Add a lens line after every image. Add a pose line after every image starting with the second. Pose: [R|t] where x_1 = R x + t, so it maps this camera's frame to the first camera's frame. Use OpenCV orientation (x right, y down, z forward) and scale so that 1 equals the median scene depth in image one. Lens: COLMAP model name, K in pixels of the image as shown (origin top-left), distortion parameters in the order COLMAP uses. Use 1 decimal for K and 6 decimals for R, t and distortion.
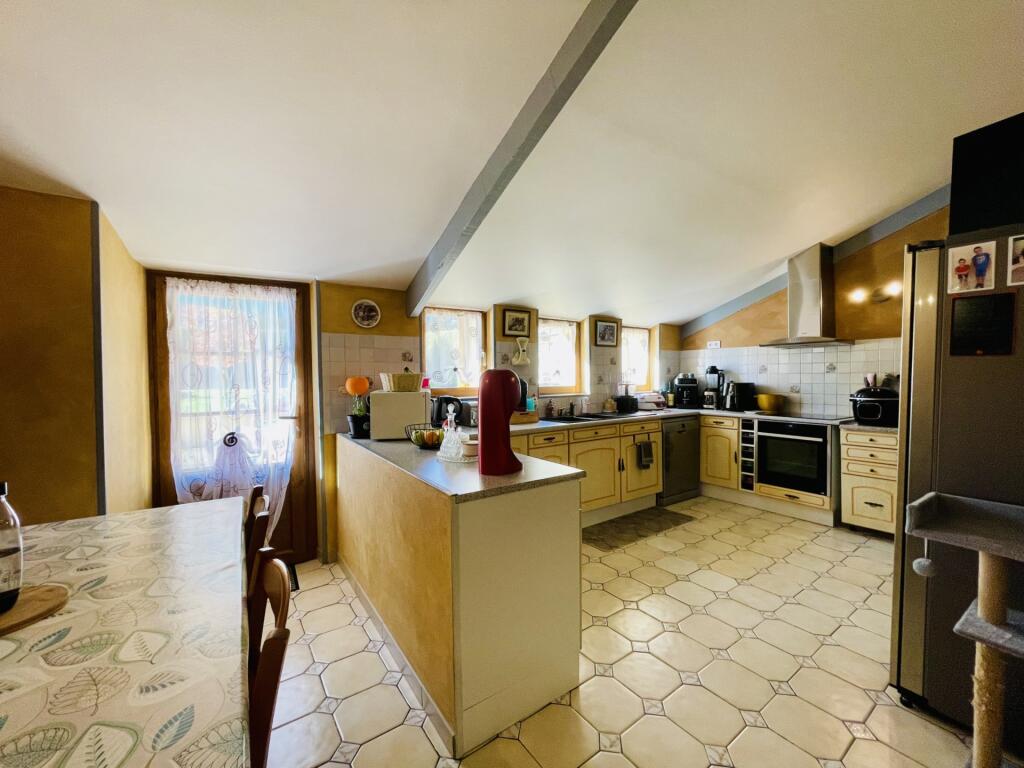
lens RADIAL K [[413.3, 0, 514.6], [0, 413.3, 383.1], [0, 0, 1]] dist [0.000198, 0.000014]
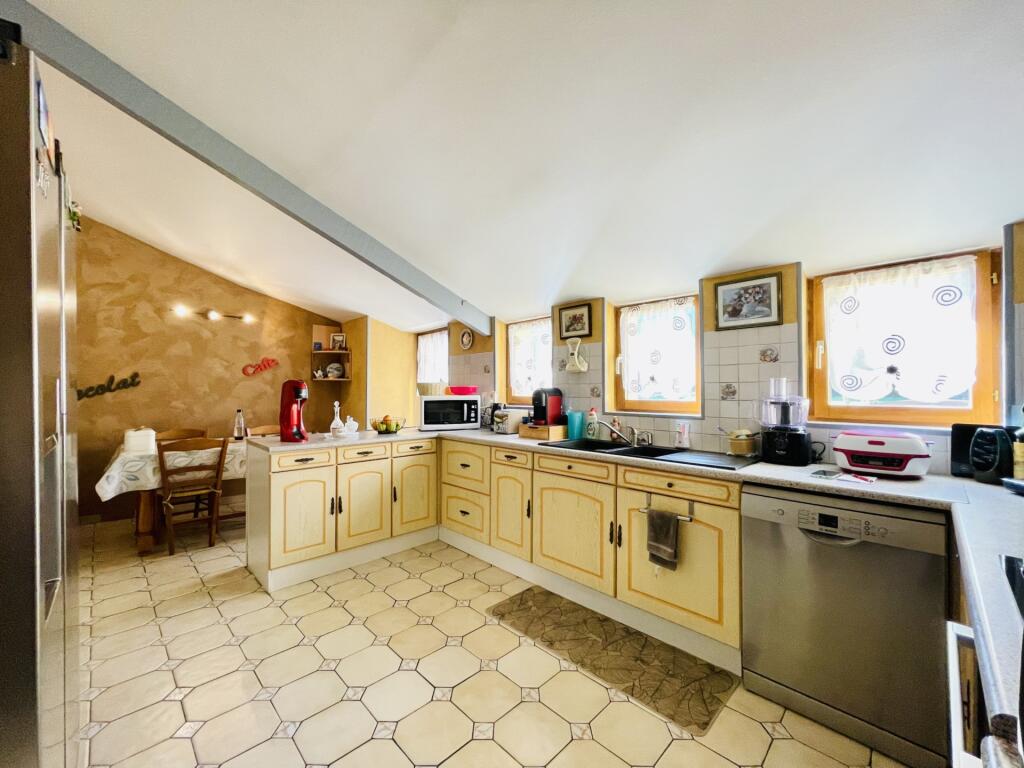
lens RADIAL K [[413.3, 0, 514.0], [0, 413.3, 387.9], [0, 0, 1]] dist [0.000198, 0.000014]
pose [[0.162196, 0.001483, -0.986757, 0.821138], [-0.026287, 0.999650, -0.002819, -0.005781], [0.986408, 0.026396, 0.162179, 0.758016]]
